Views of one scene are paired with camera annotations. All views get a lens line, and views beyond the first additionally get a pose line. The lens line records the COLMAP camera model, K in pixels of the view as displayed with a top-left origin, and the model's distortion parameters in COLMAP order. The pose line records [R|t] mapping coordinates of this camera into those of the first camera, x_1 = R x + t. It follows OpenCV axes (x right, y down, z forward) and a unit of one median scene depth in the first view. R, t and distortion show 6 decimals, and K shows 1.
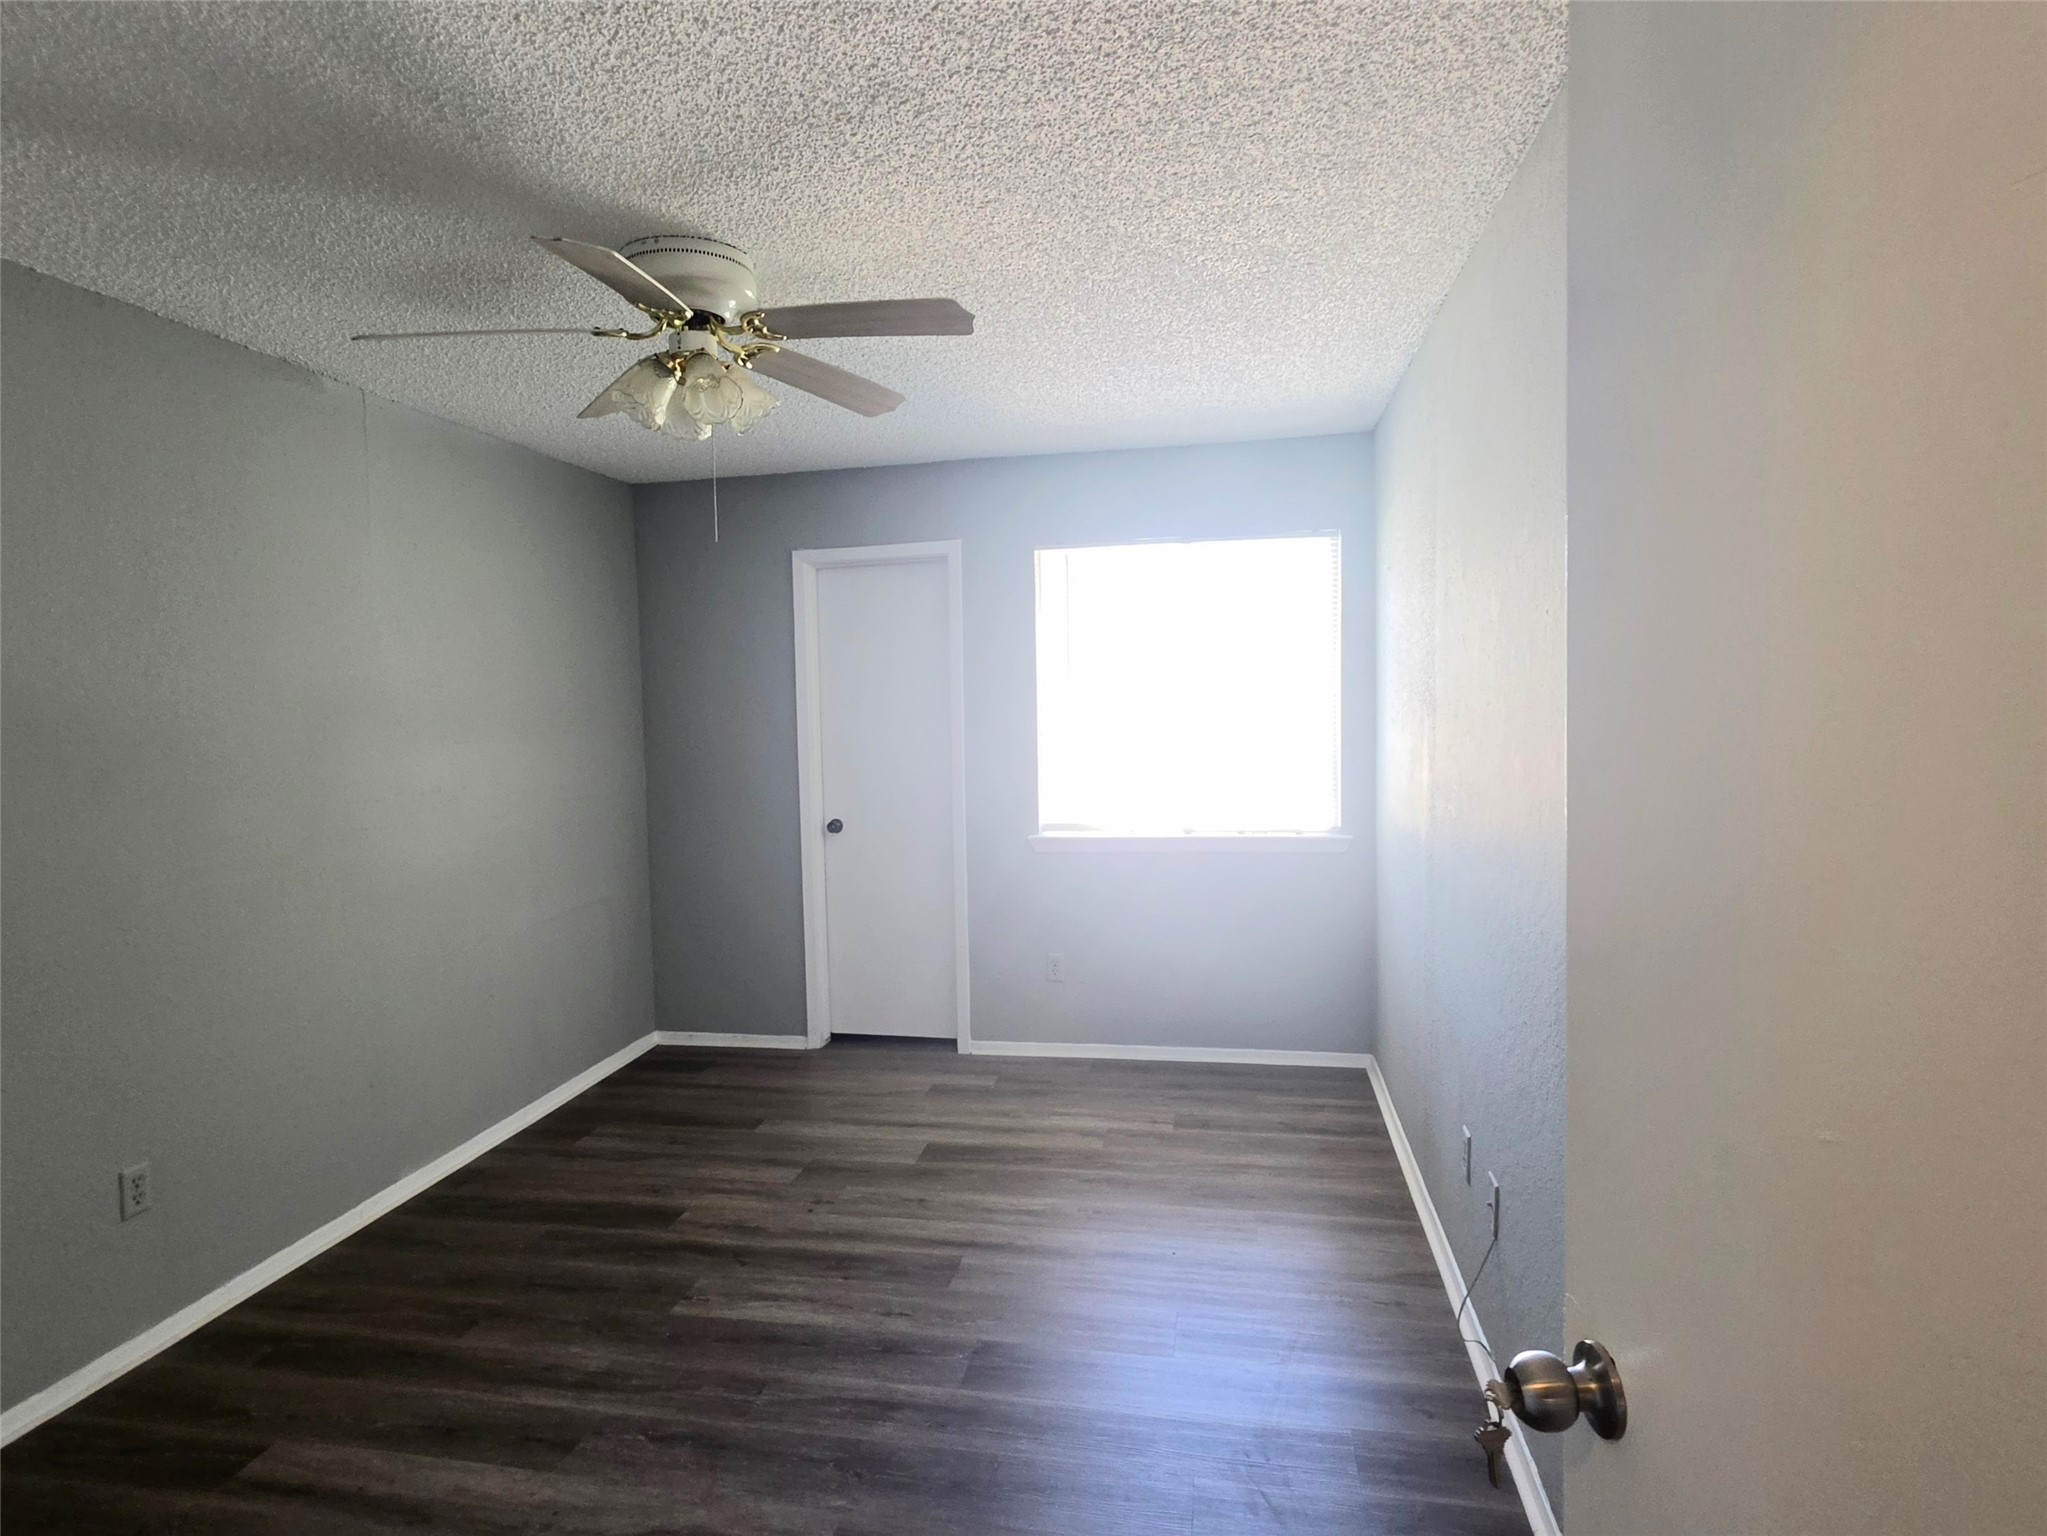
lens RADIAL K [[1126.5, 0, 1023.5], [0, 1126.5, 768.0], [0, 0, 1]] dist [-0.004272, 0.001407]
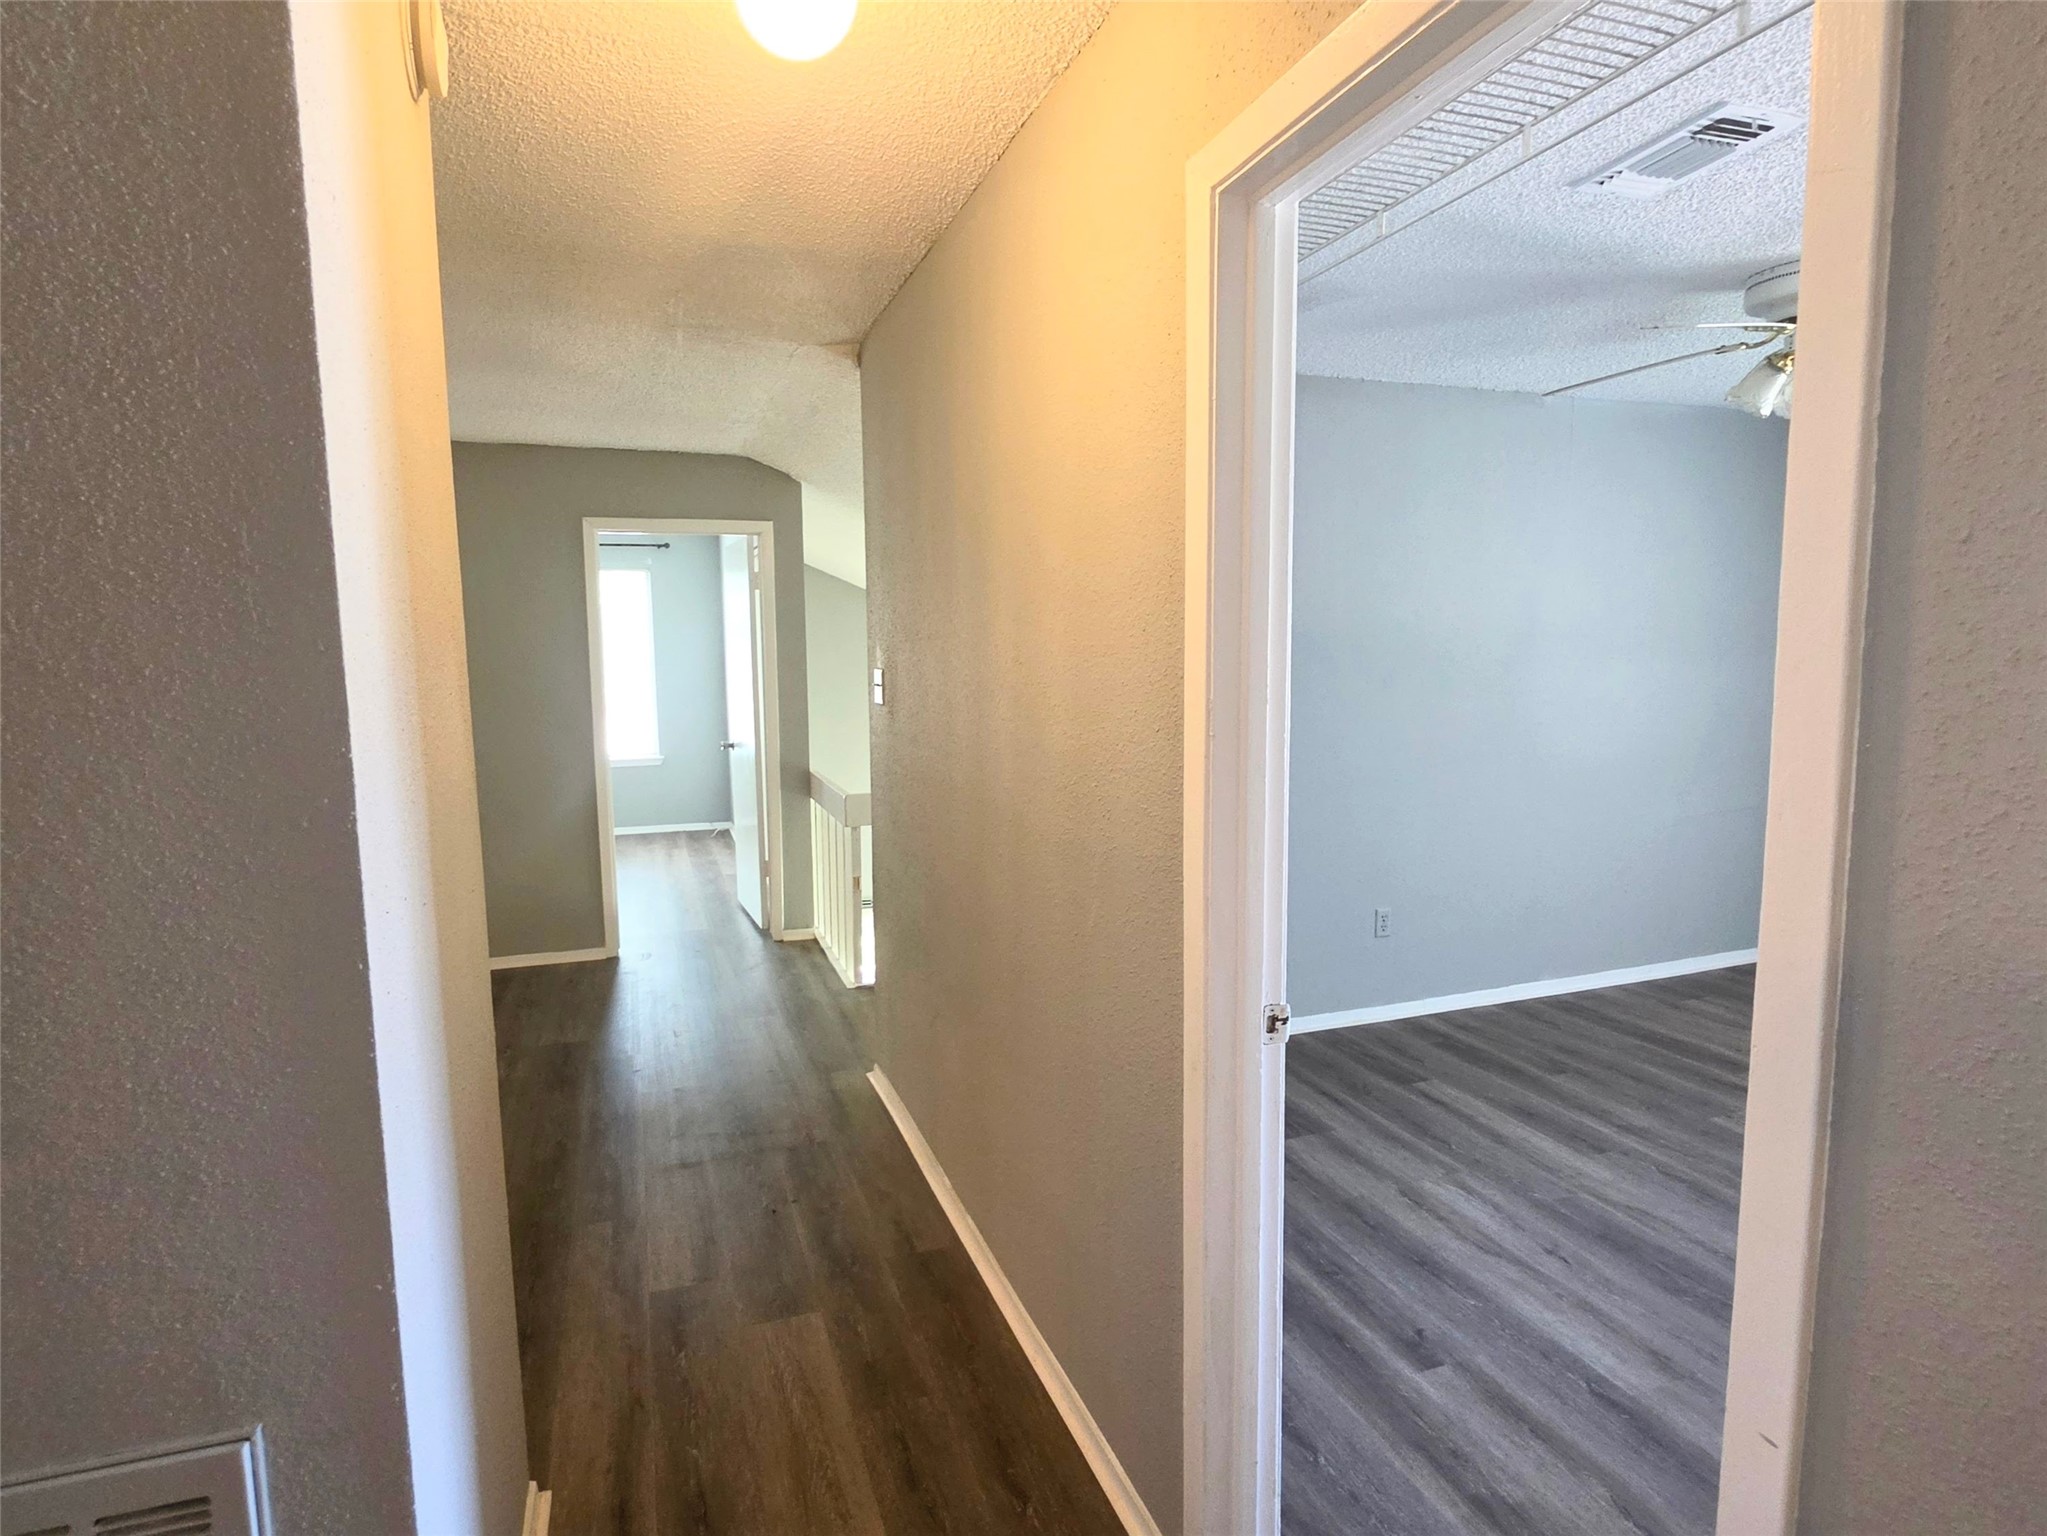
lens RADIAL K [[1126.5, 0, 1023.5], [0, 1126.5, 768.0], [0, 0, 1]] dist [-0.004272, 0.001407]
pose [[0.523142, 0.116778, -0.844207, 0.321589], [-0.057067, 0.993144, 0.102017, 0.006606], [0.850333, -0.005193, 0.526220, -0.340027]]
